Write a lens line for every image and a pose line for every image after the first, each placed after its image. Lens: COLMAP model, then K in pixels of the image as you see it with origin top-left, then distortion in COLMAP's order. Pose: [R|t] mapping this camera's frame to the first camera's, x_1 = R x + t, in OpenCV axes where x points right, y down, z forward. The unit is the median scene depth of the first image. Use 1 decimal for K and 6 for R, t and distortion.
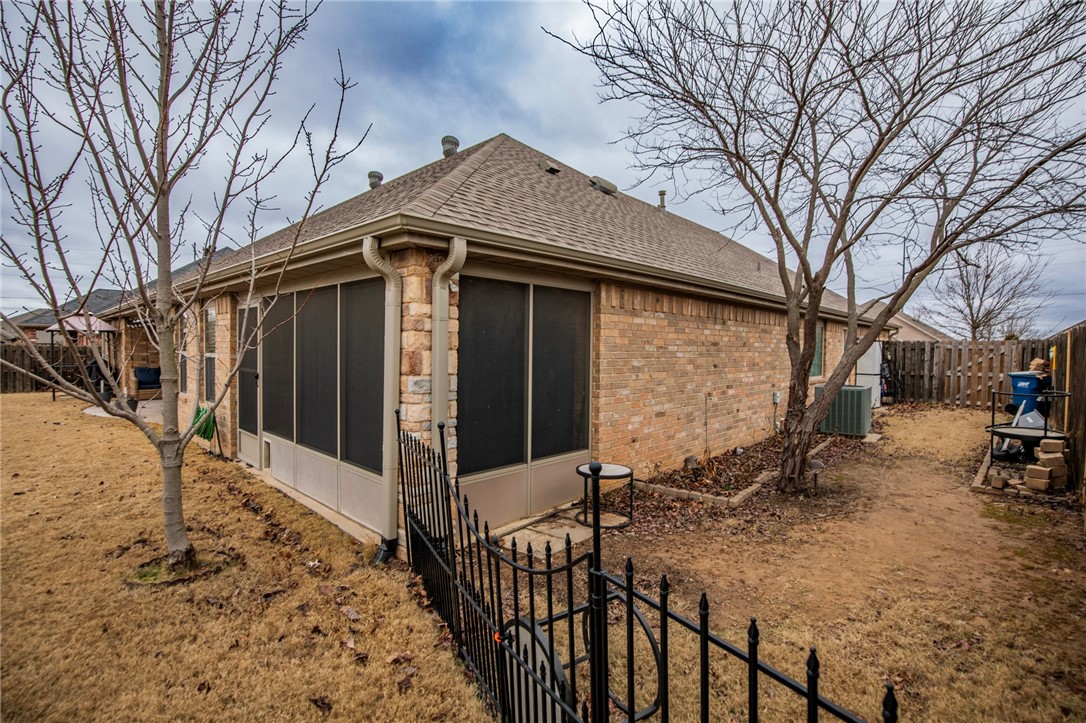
lens RADIAL K [[504.3, 0, 548.1], [0, 504.3, 363.6], [0, 0, 1]] dist [-0.023267, 0.000810]
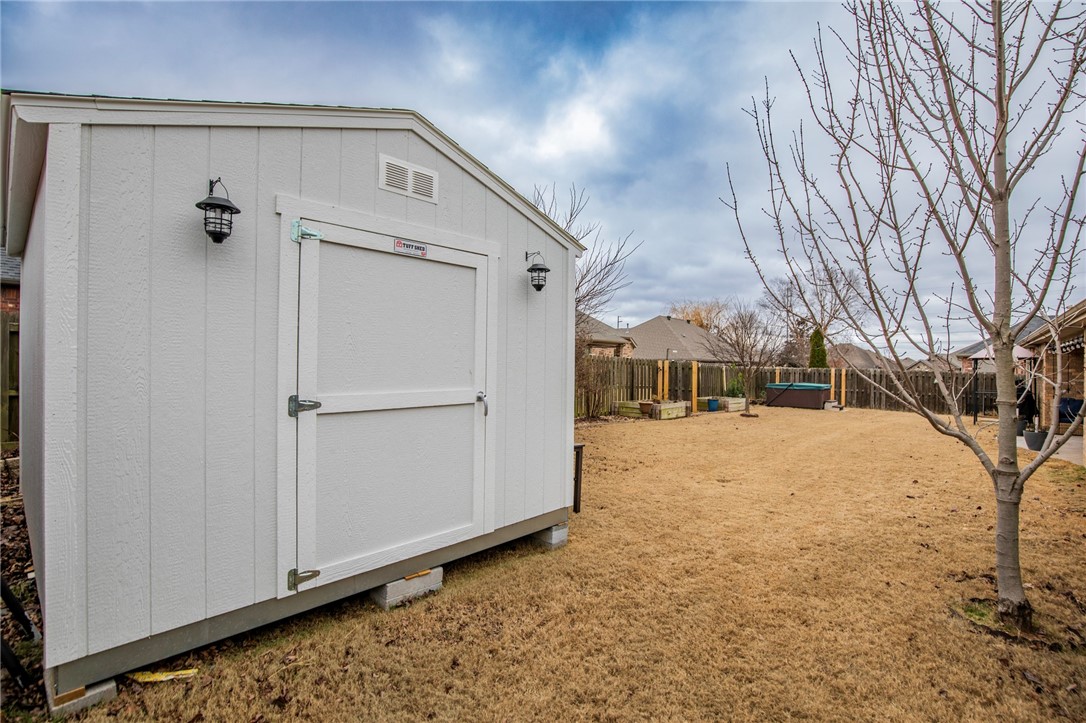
lens RADIAL K [[504.3, 0, 548.3], [0, 504.3, 359.7], [0, 0, 1]] dist [-0.023267, 0.000810]
pose [[0.057222, -0.013172, -0.998275, 0.074559], [-0.052659, 0.998481, -0.016194, 0.013193], [0.996972, 0.053495, 0.056442, 0.128171]]
